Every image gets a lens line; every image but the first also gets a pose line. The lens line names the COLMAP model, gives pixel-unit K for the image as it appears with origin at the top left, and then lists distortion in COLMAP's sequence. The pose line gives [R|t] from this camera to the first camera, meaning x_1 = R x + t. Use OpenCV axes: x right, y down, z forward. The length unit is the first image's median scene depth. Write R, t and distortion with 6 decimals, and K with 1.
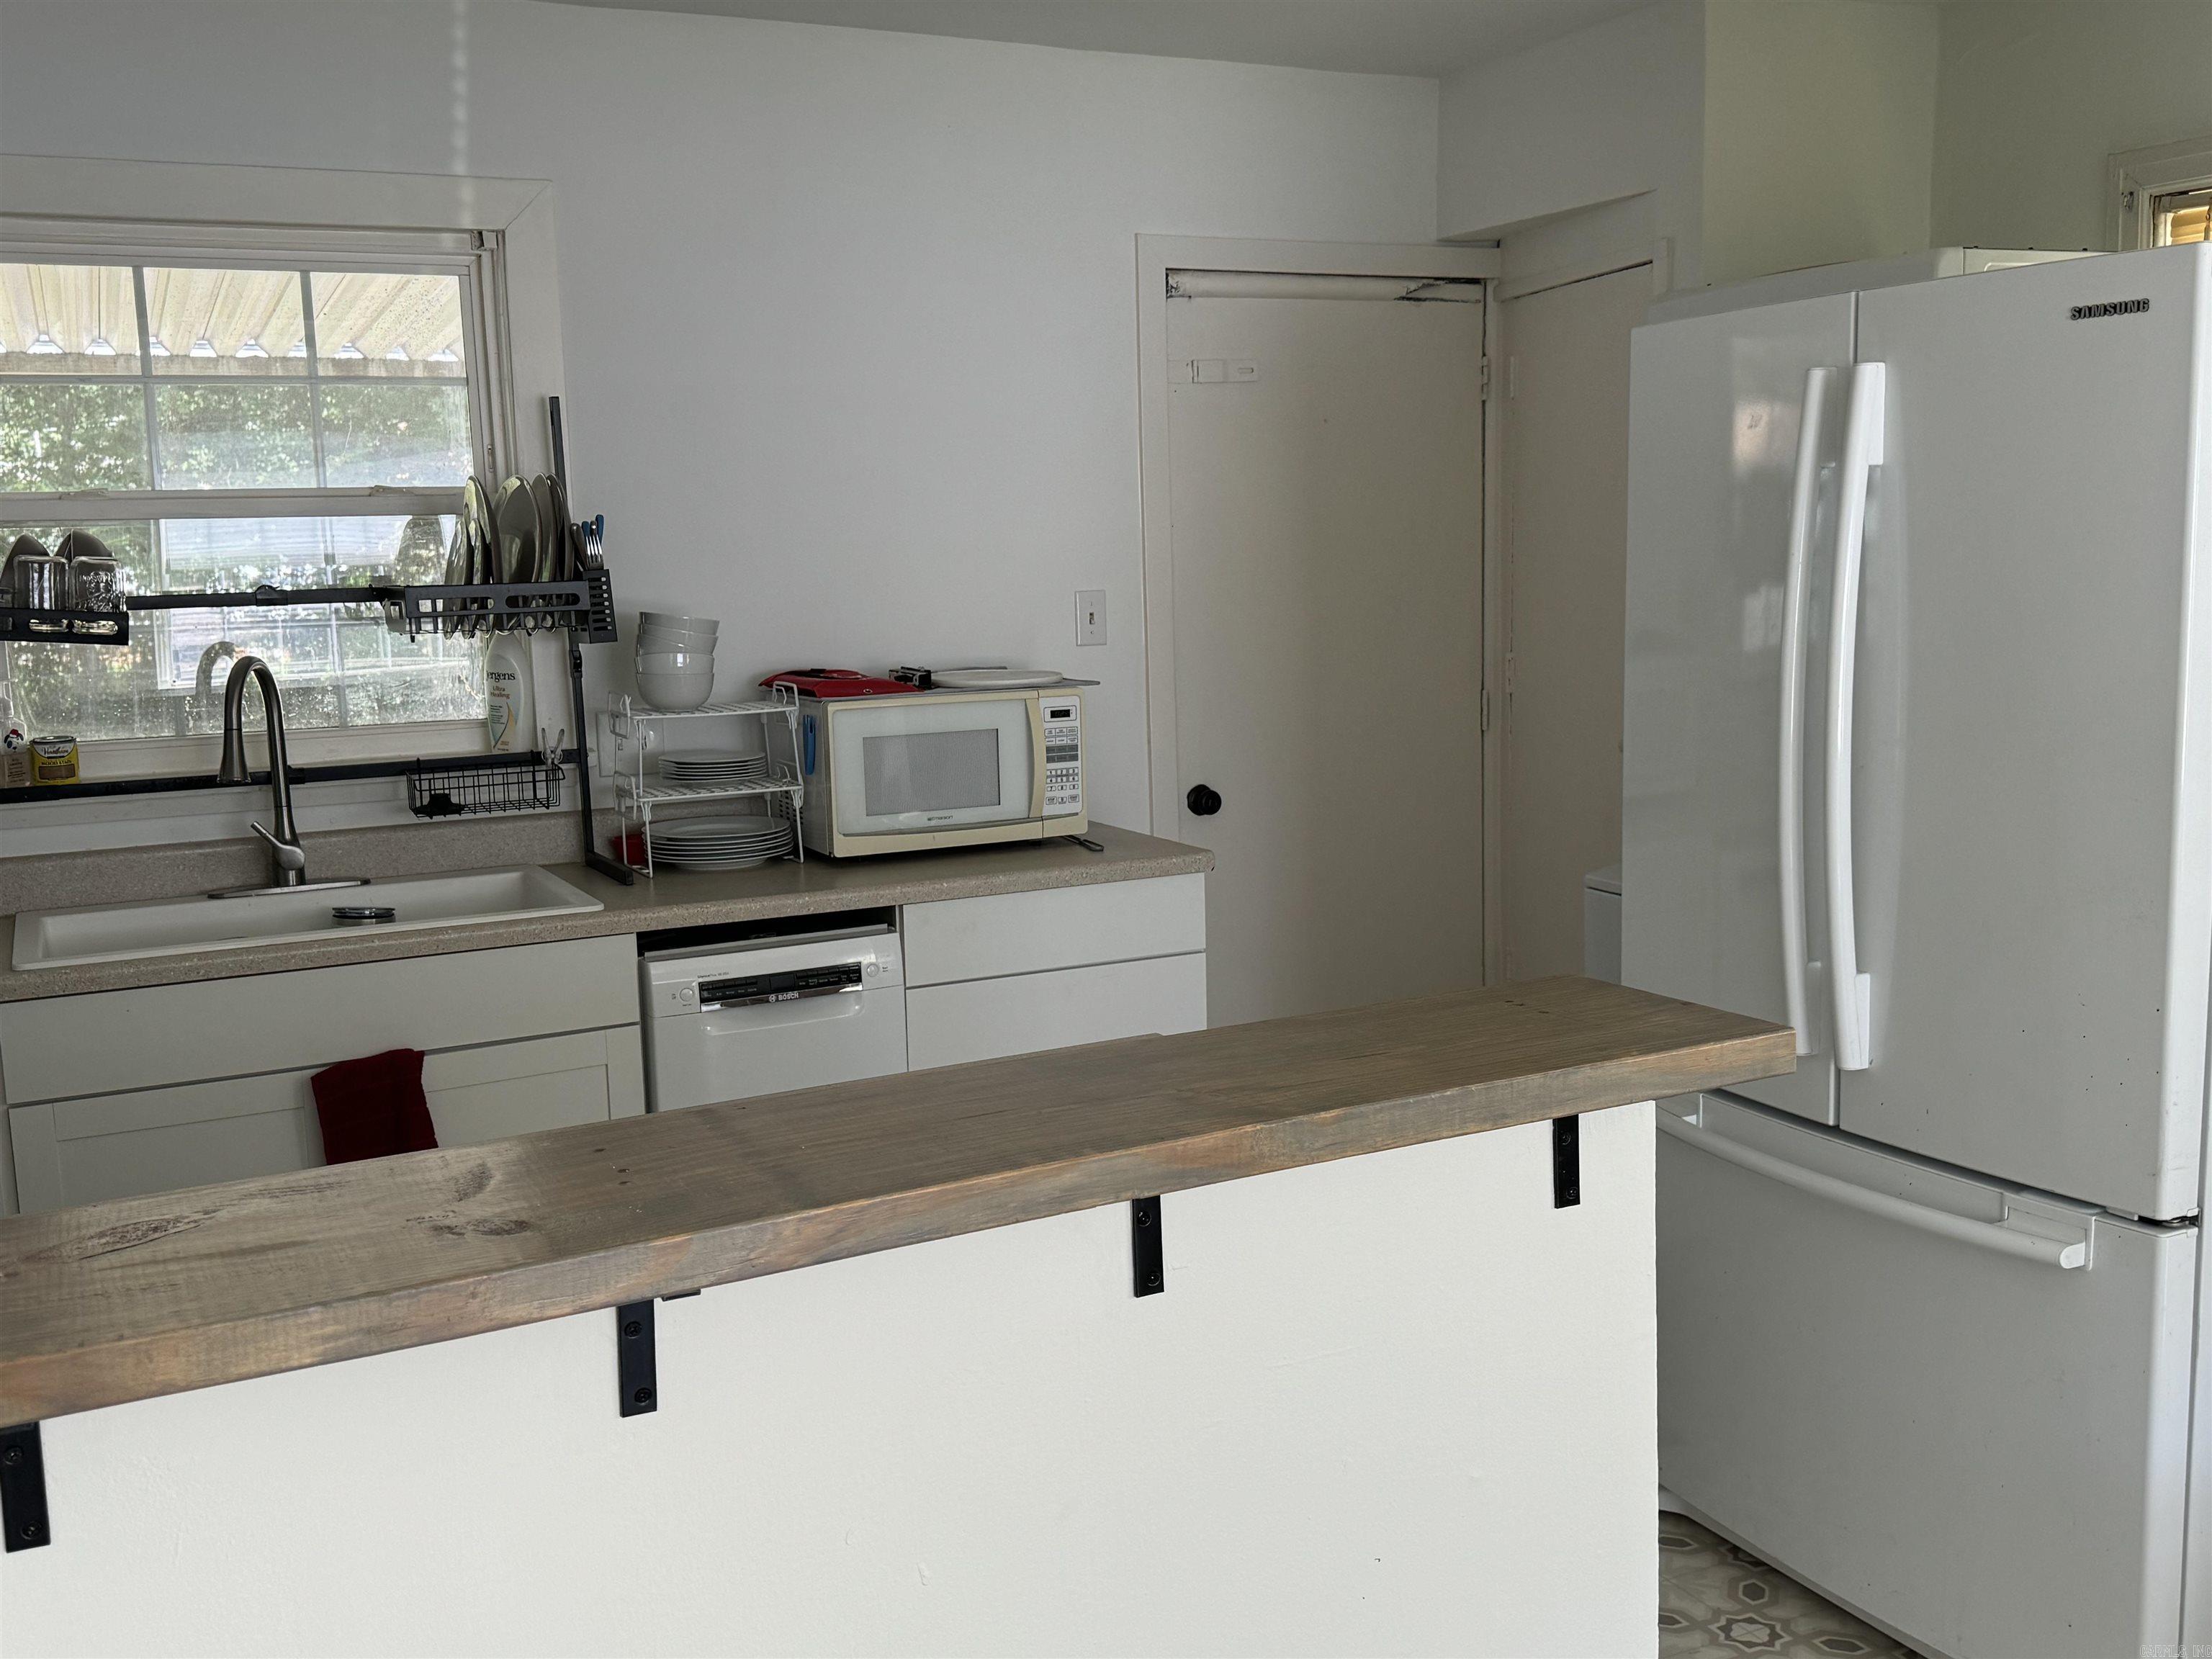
lens RADIAL K [[2081.0, 0, 1102.4], [0, 2081.0, 829.3], [0, 0, 1]] dist [0.068345, 0.000000]
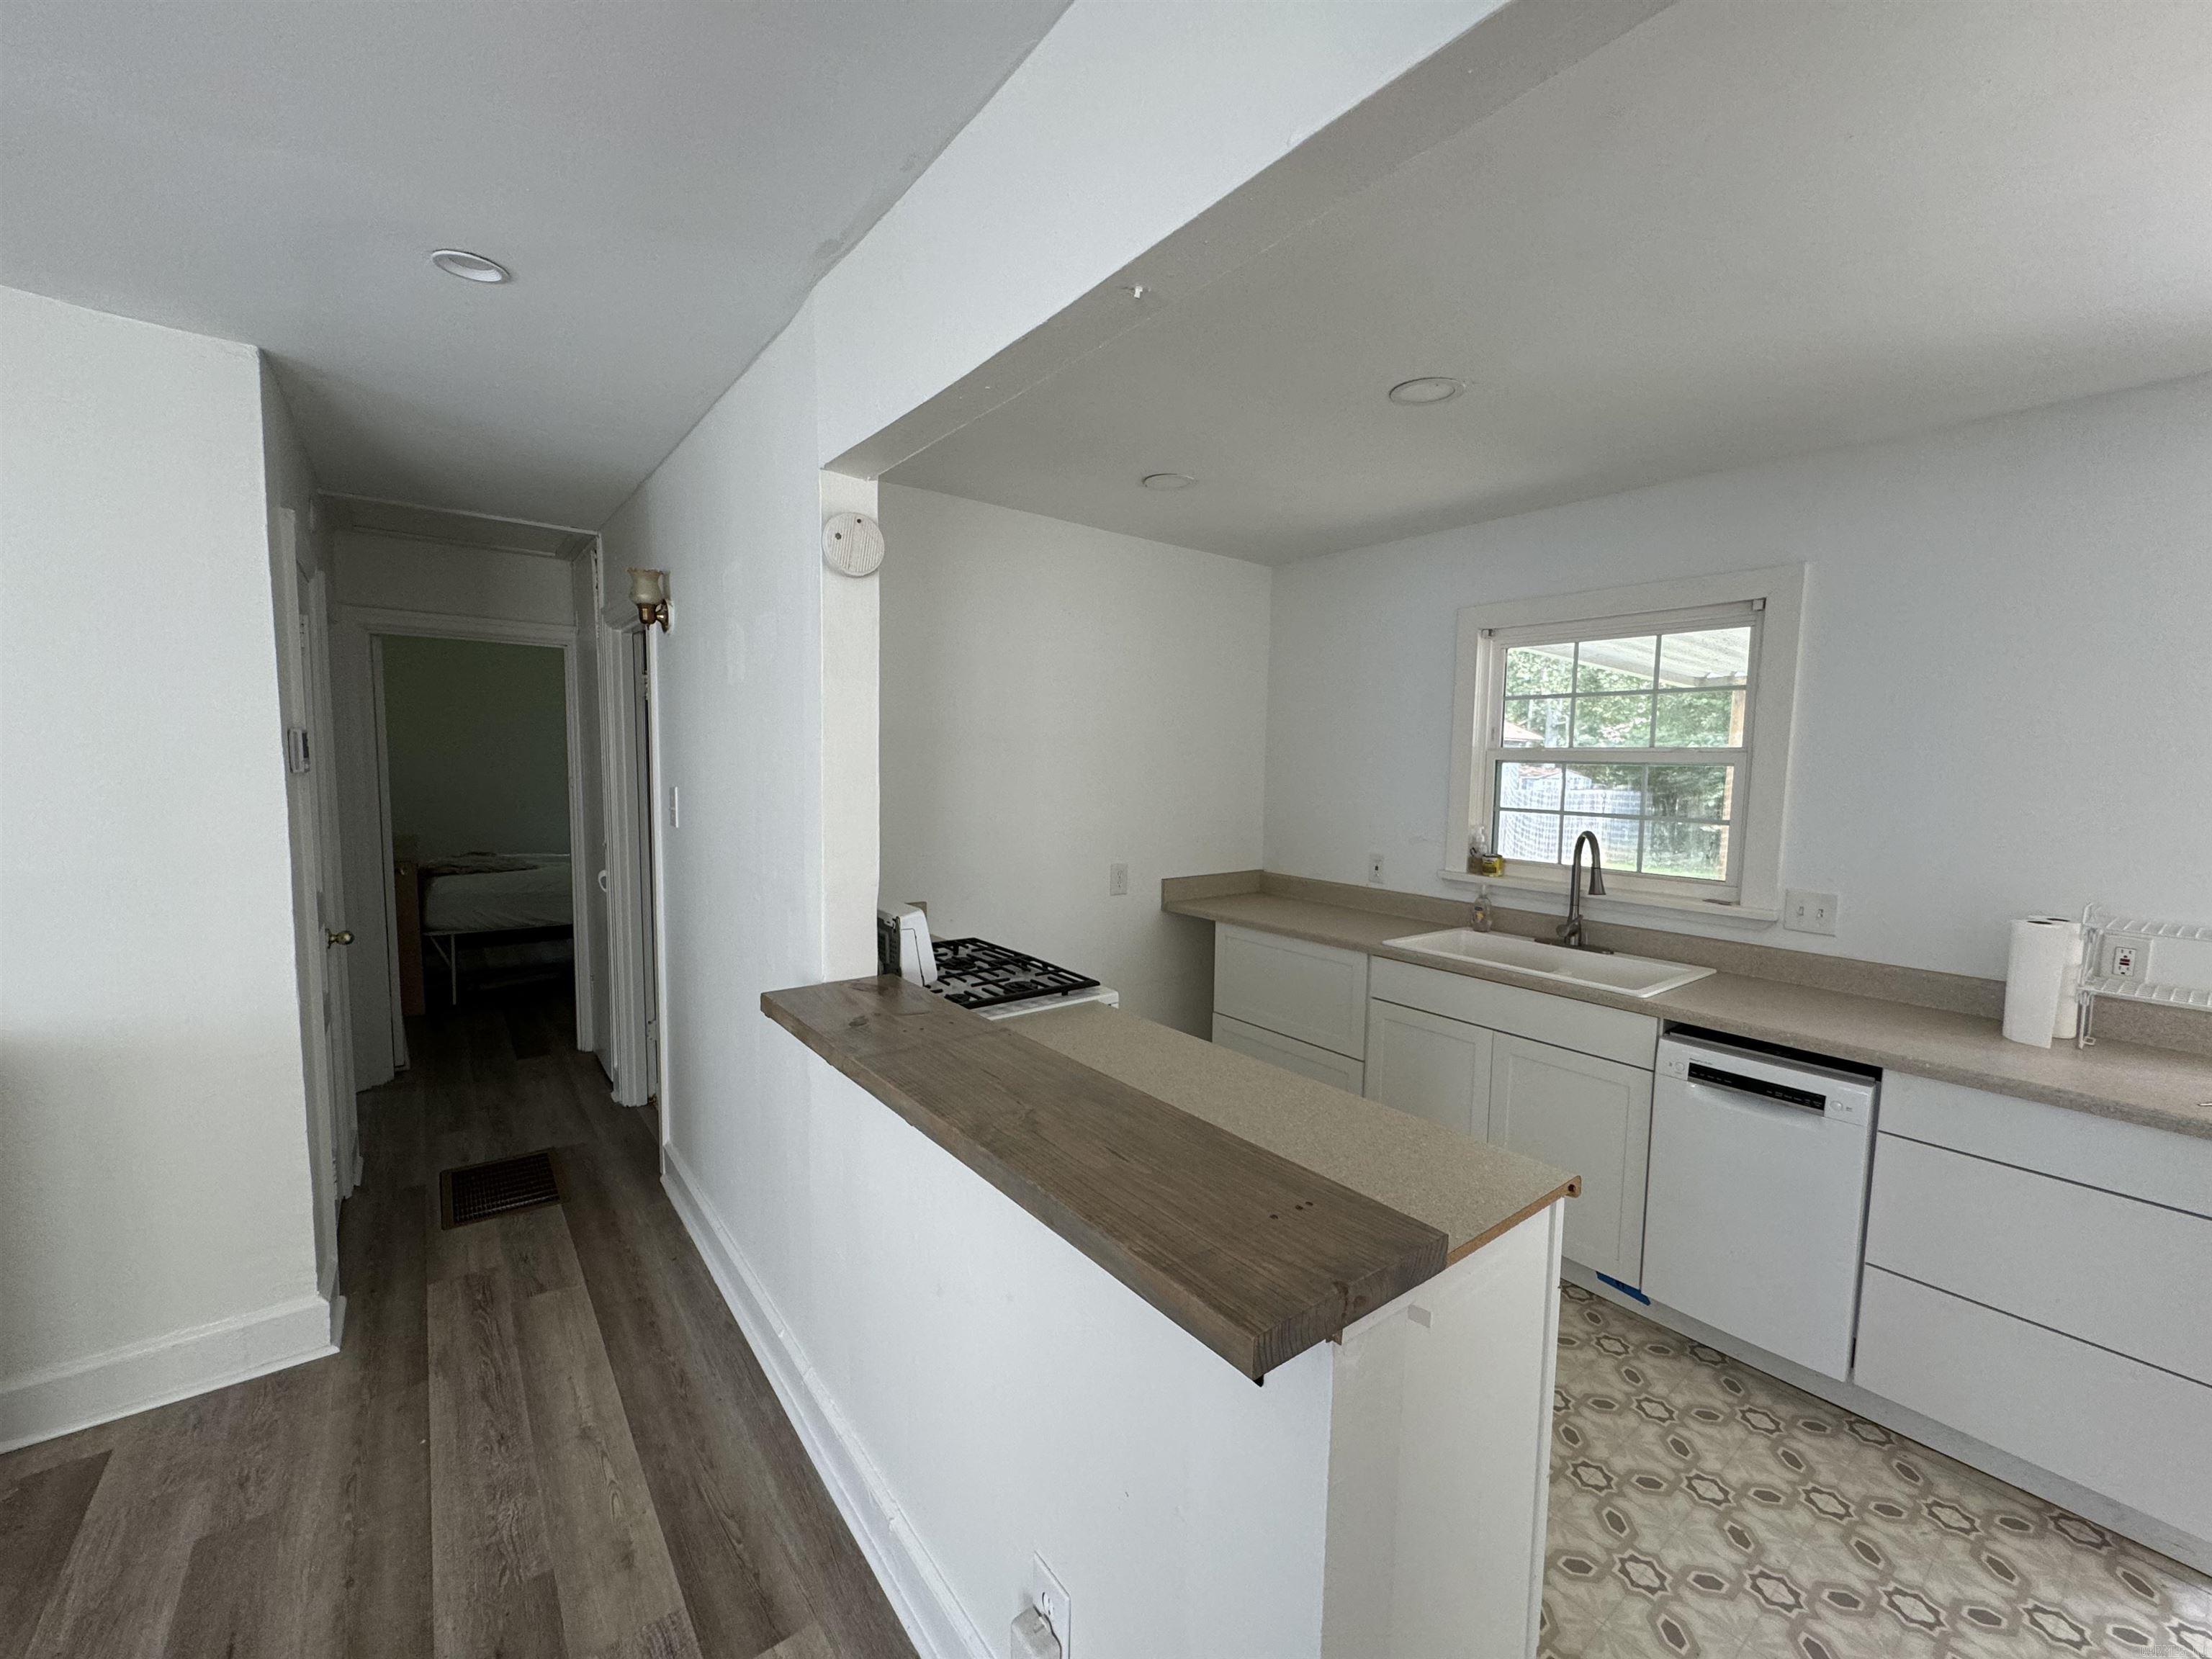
lens RADIAL K [[885.2, 0, 1105.3], [0, 885.2, 832.1], [0, 0, 1]] dist [-0.003378, 0.000564]
pose [[0.195827, 0.117605, -0.973561, 0.322844], [-0.161047, 0.983160, 0.086371, -0.077630], [0.967324, 0.139875, 0.211469, 0.372744]]
